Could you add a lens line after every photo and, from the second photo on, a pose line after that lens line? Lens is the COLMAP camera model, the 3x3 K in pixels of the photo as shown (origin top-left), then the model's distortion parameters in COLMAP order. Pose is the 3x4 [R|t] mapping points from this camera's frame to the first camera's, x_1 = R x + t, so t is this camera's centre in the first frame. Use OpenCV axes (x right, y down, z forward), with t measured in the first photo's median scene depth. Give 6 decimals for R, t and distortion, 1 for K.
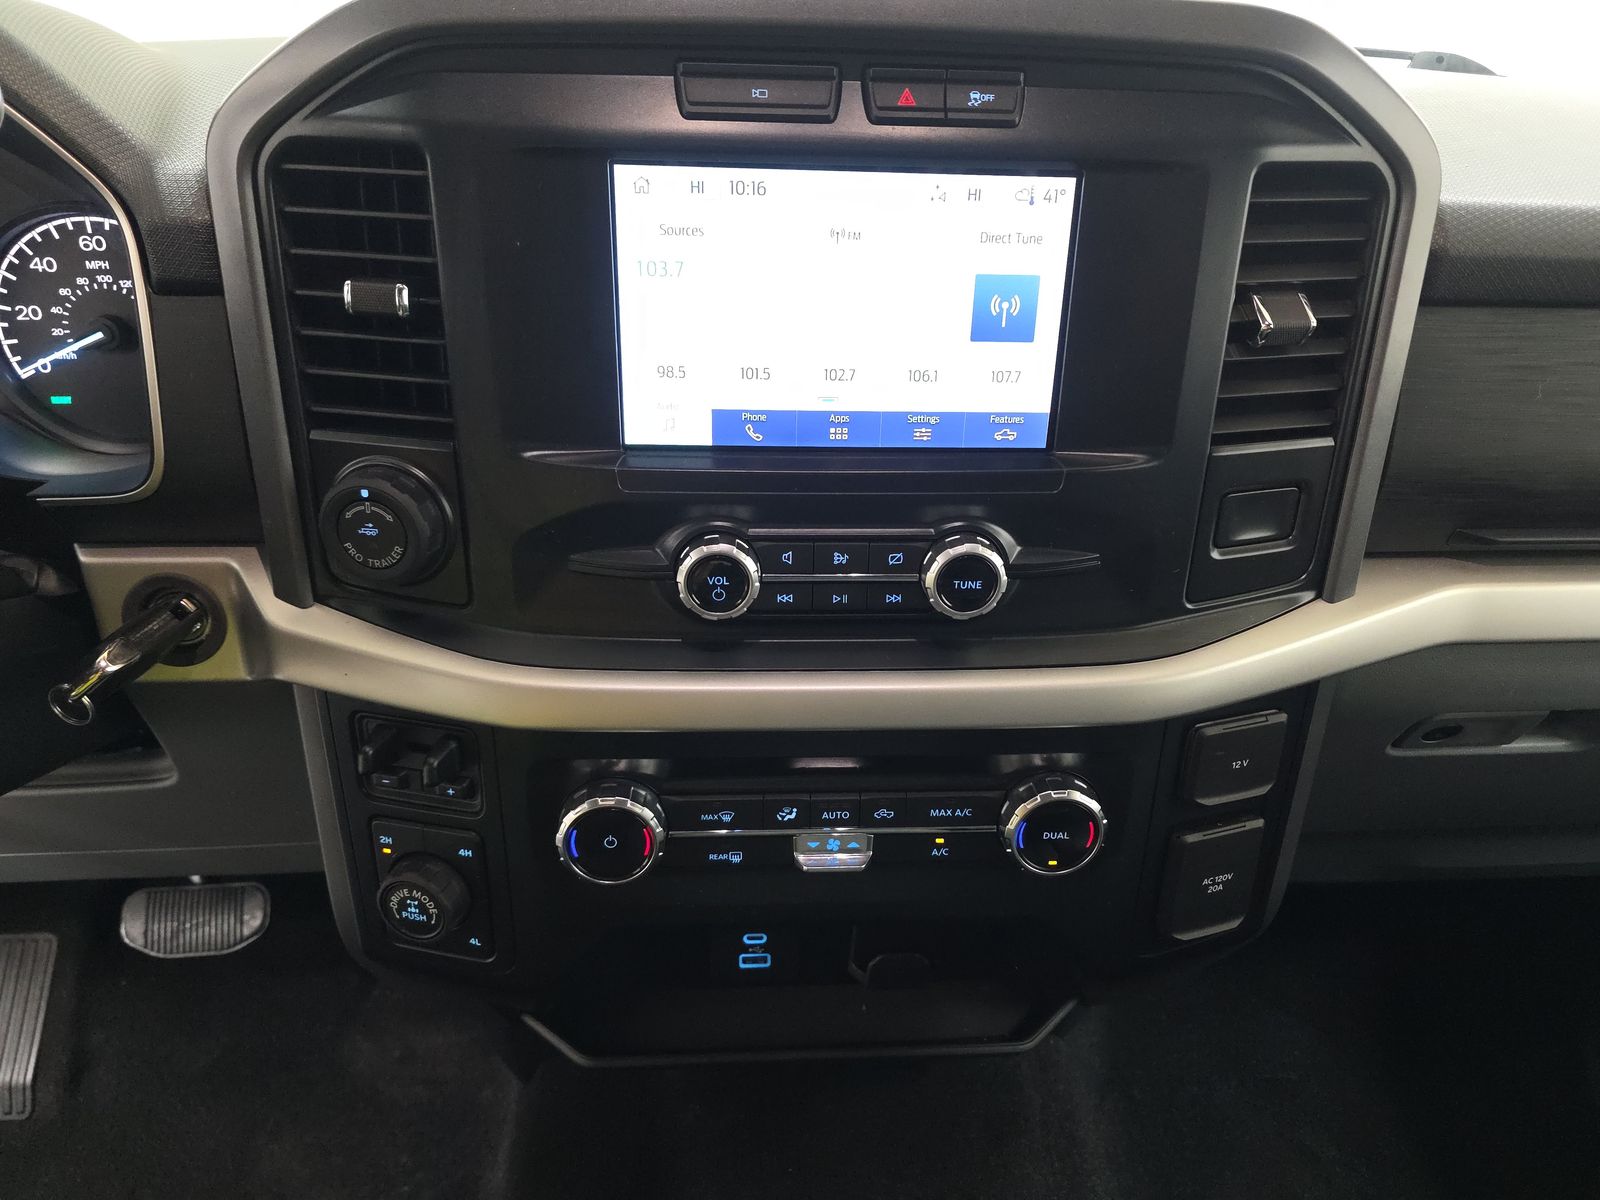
lens RADIAL K [[1046.9, 0, 804.4], [0, 1046.9, 608.8], [0, 0, 1]] dist [0.025771, -0.016660]
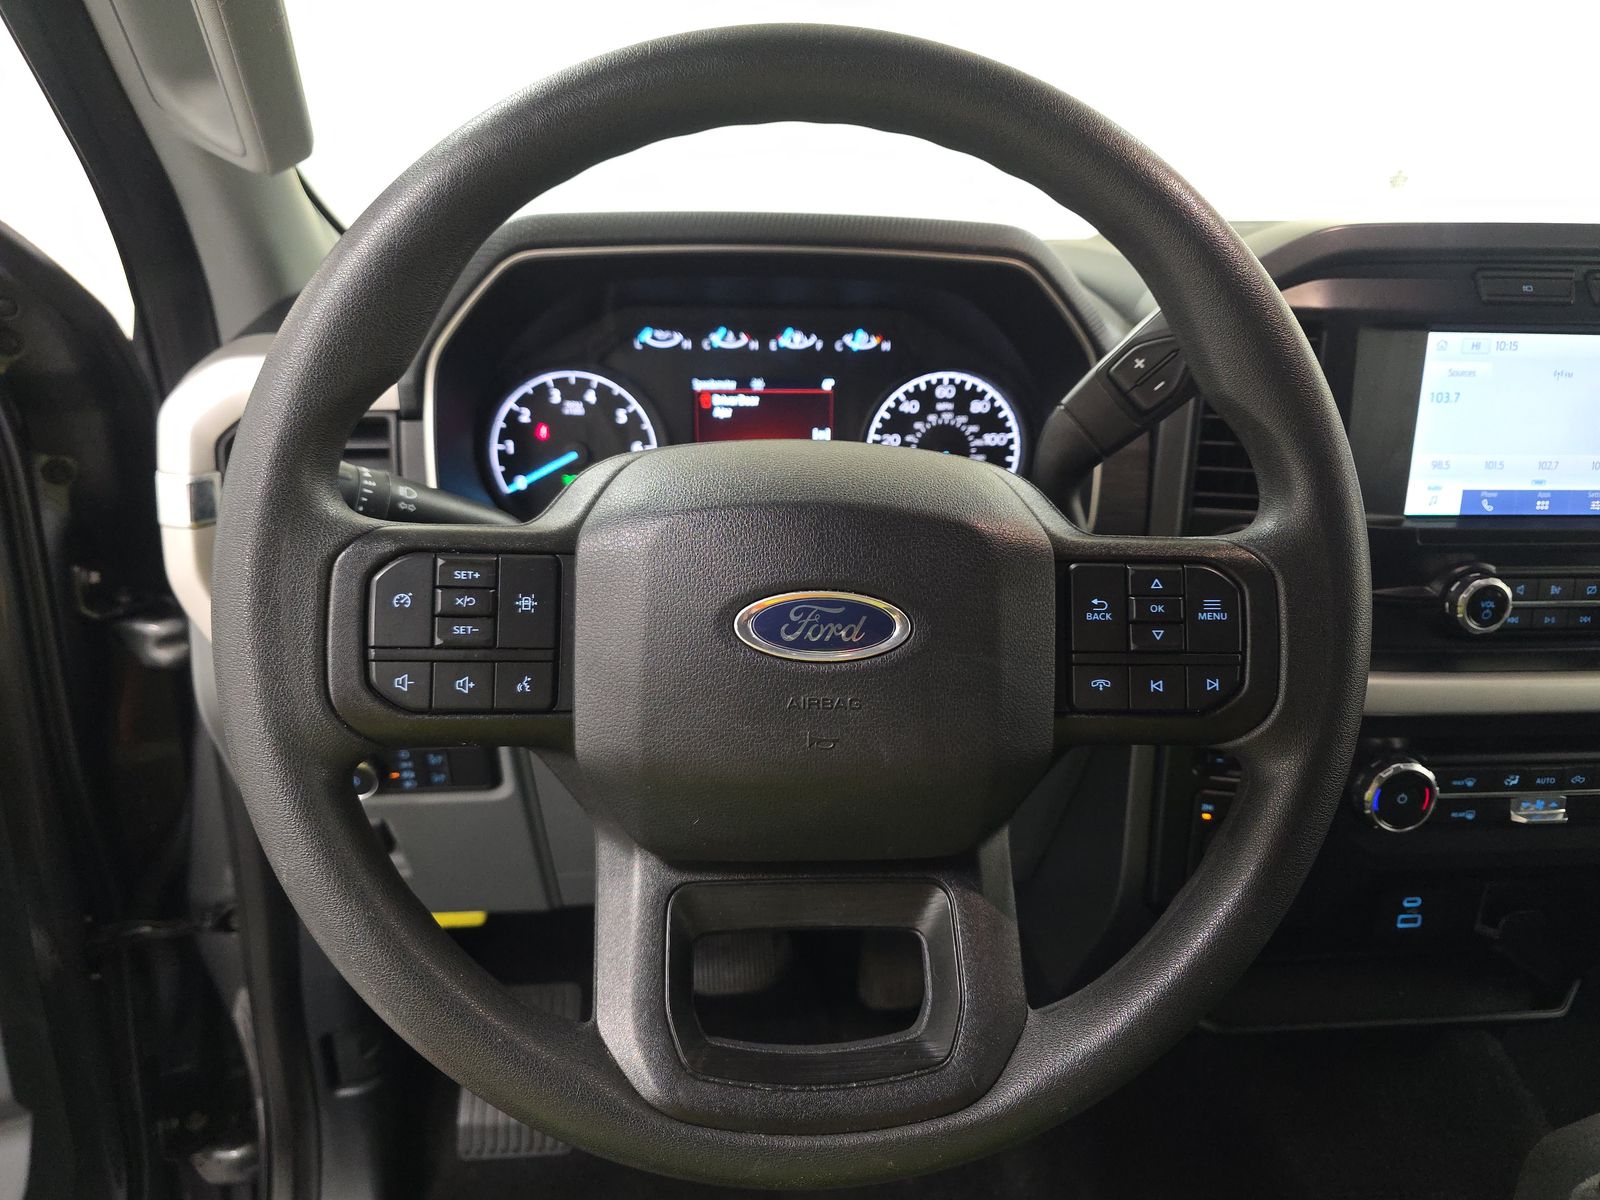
lens RADIAL K [[1046.9, 0, 796.8], [0, 1046.9, 593.8], [0, 0, 1]] dist [0.025771, -0.016660]
pose [[0.999499, -0.016457, 0.027023, -0.924574], [0.020553, 0.987055, -0.159062, 0.146665], [-0.024056, 0.159538, 0.986899, -0.356181]]
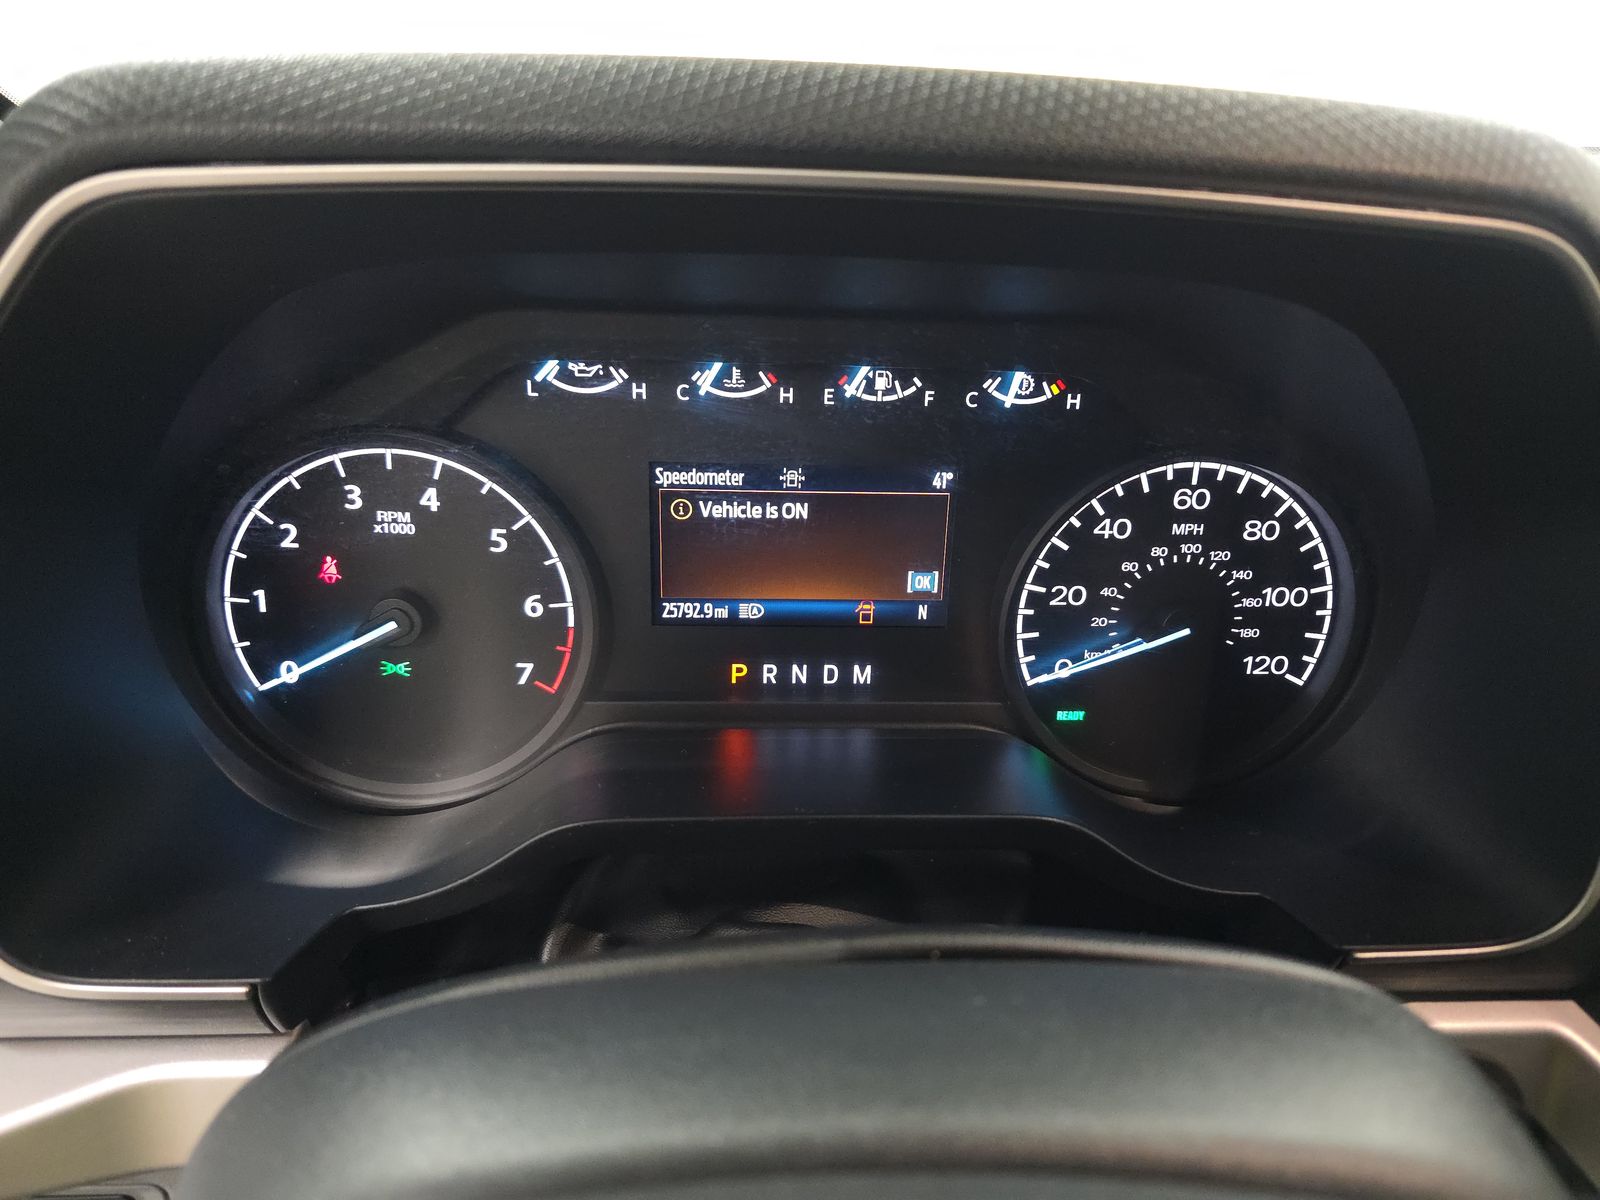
lens RADIAL K [[1046.9, 0, 797.4], [0, 1046.9, 593.7], [0, 0, 1]] dist [0.025771, -0.016660]
pose [[0.999907, 0.013118, -0.003773, -0.927795], [-0.013453, 0.993841, -0.109994, -0.210782], [0.002307, 0.110035, 0.993925, 0.344324]]
